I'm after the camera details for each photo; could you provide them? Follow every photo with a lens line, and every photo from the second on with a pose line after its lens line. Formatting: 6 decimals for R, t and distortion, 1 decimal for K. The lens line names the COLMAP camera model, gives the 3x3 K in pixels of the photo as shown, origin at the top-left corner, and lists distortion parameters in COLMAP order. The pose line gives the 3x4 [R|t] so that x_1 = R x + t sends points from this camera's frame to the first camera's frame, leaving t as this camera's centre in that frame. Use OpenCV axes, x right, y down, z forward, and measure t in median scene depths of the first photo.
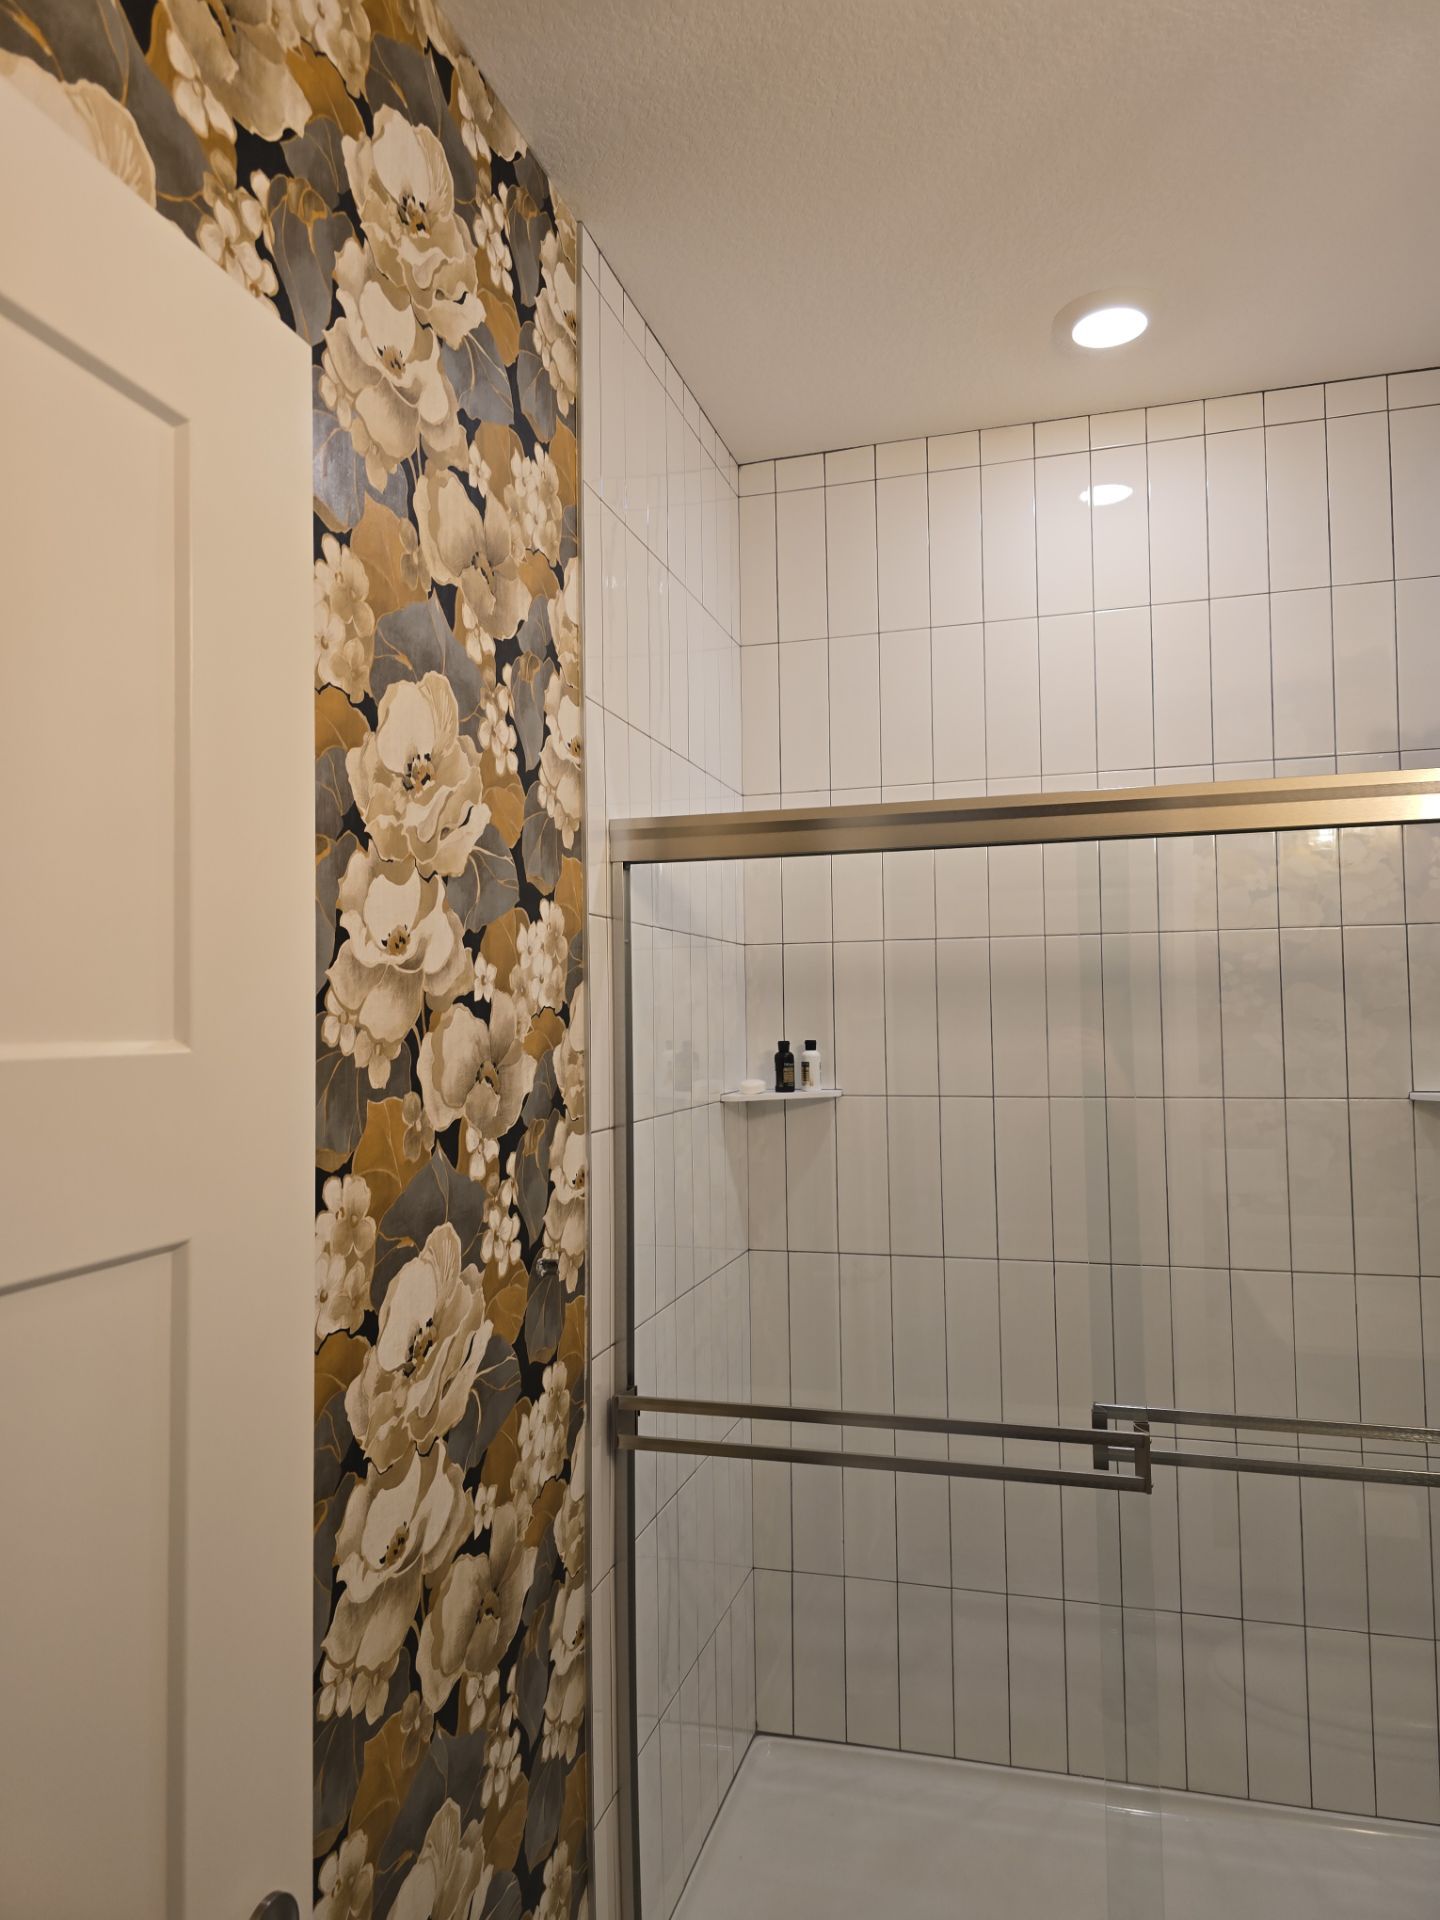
lens RADIAL K [[1285.6, 0, 713.1], [0, 1285.6, 959.0], [0, 0, 1]] dist [0.050711, -0.041961]
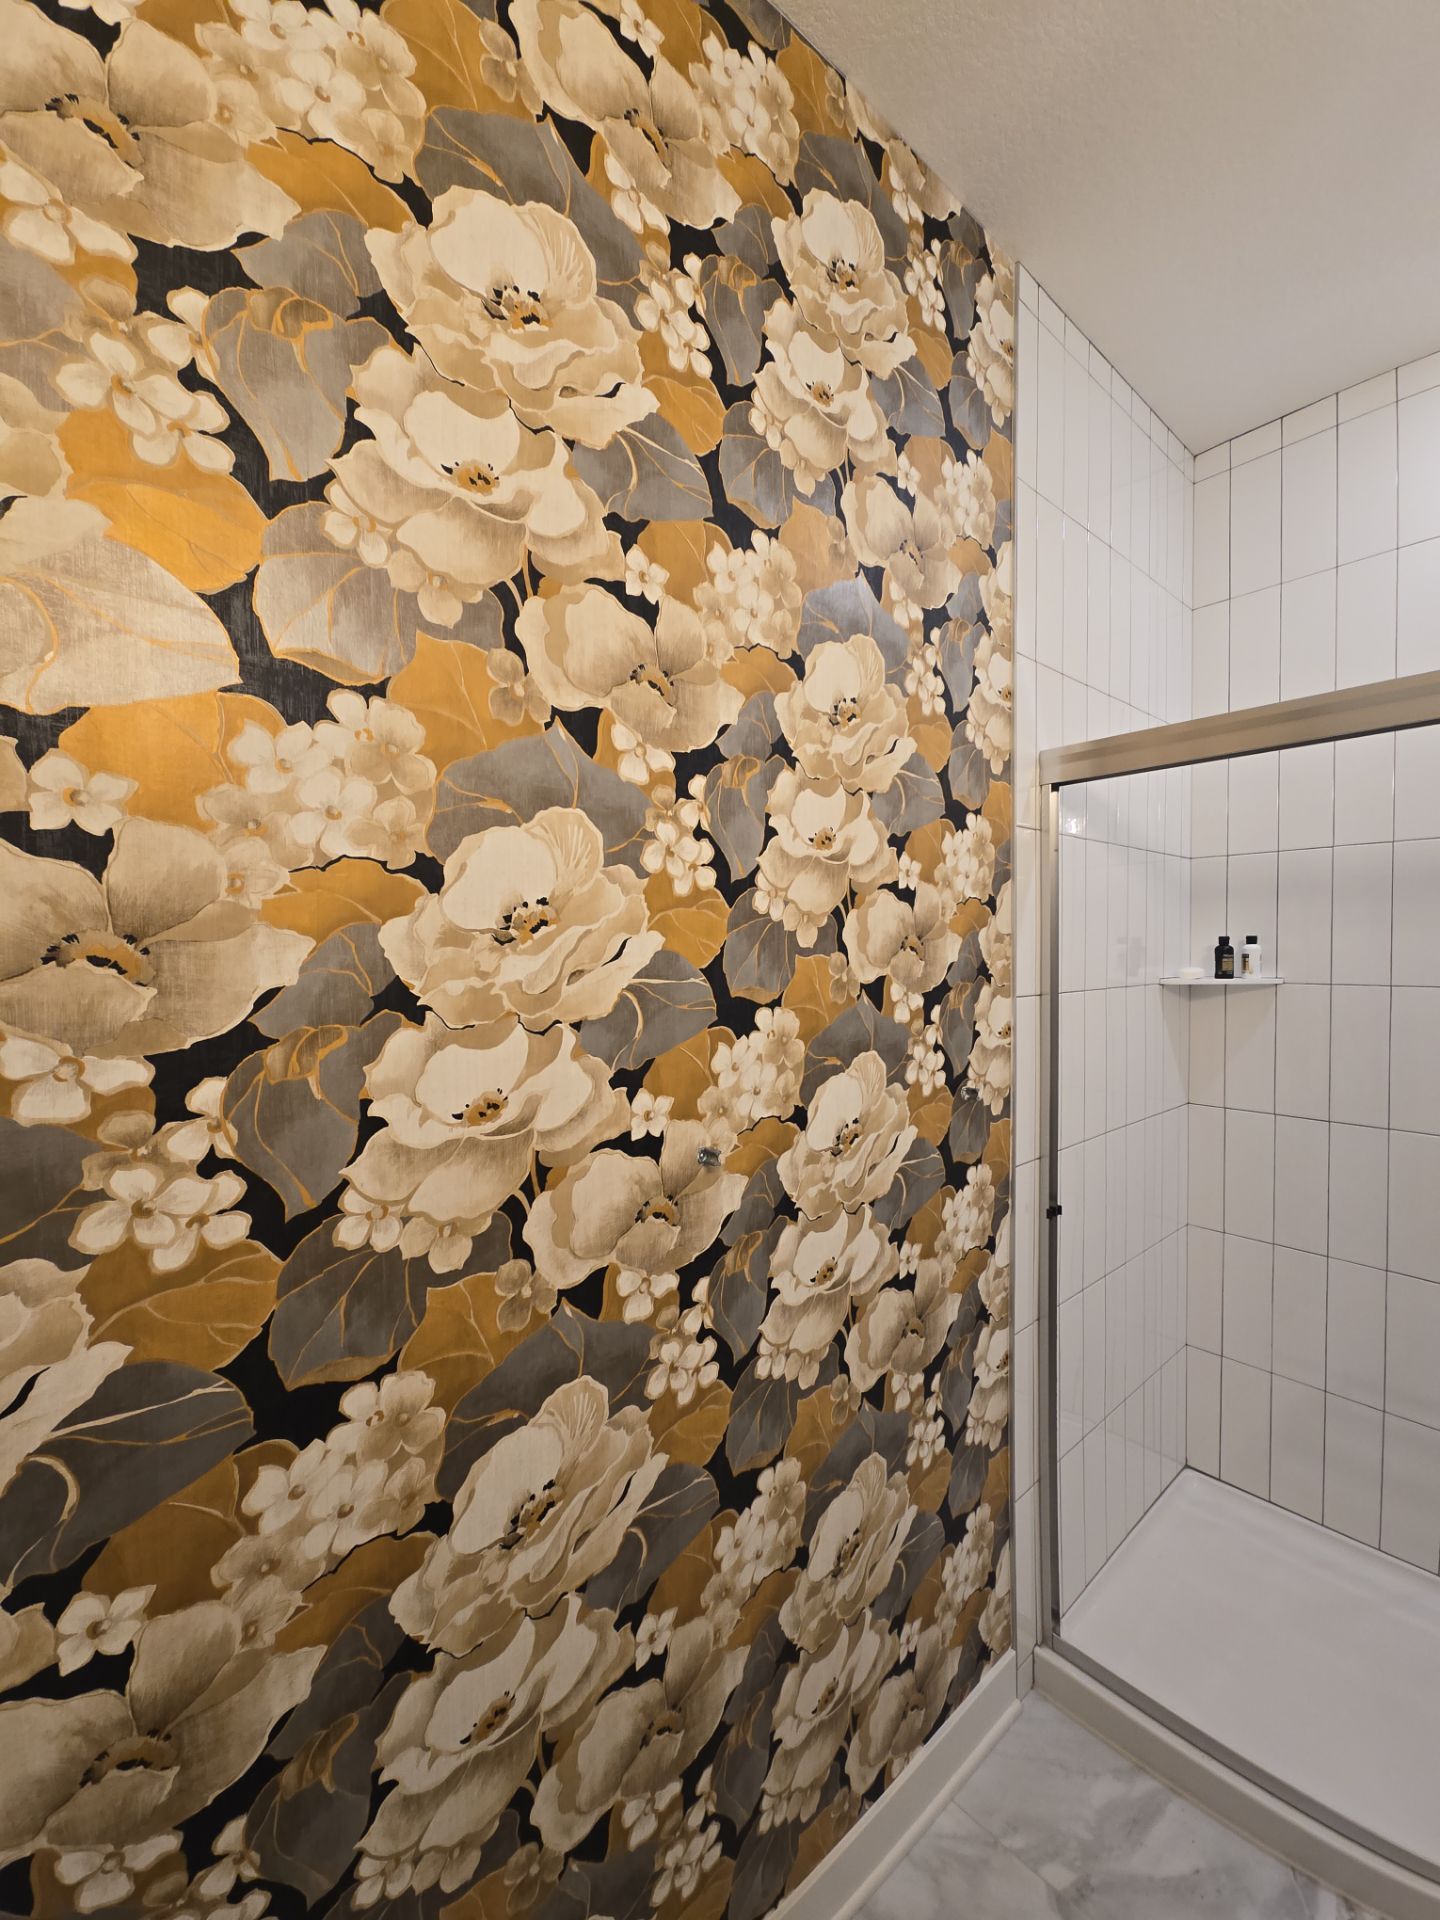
lens RADIAL K [[765.6, 0, 738.7], [0, 765.6, 968.1], [0, 0, 1]] dist [0.006923, -0.004785]
pose [[0.839563, 0.021831, -0.542823, 0.103649], [0.019937, 0.997281, 0.070943, 0.054287], [0.542896, -0.070383, 0.836845, 0.240642]]
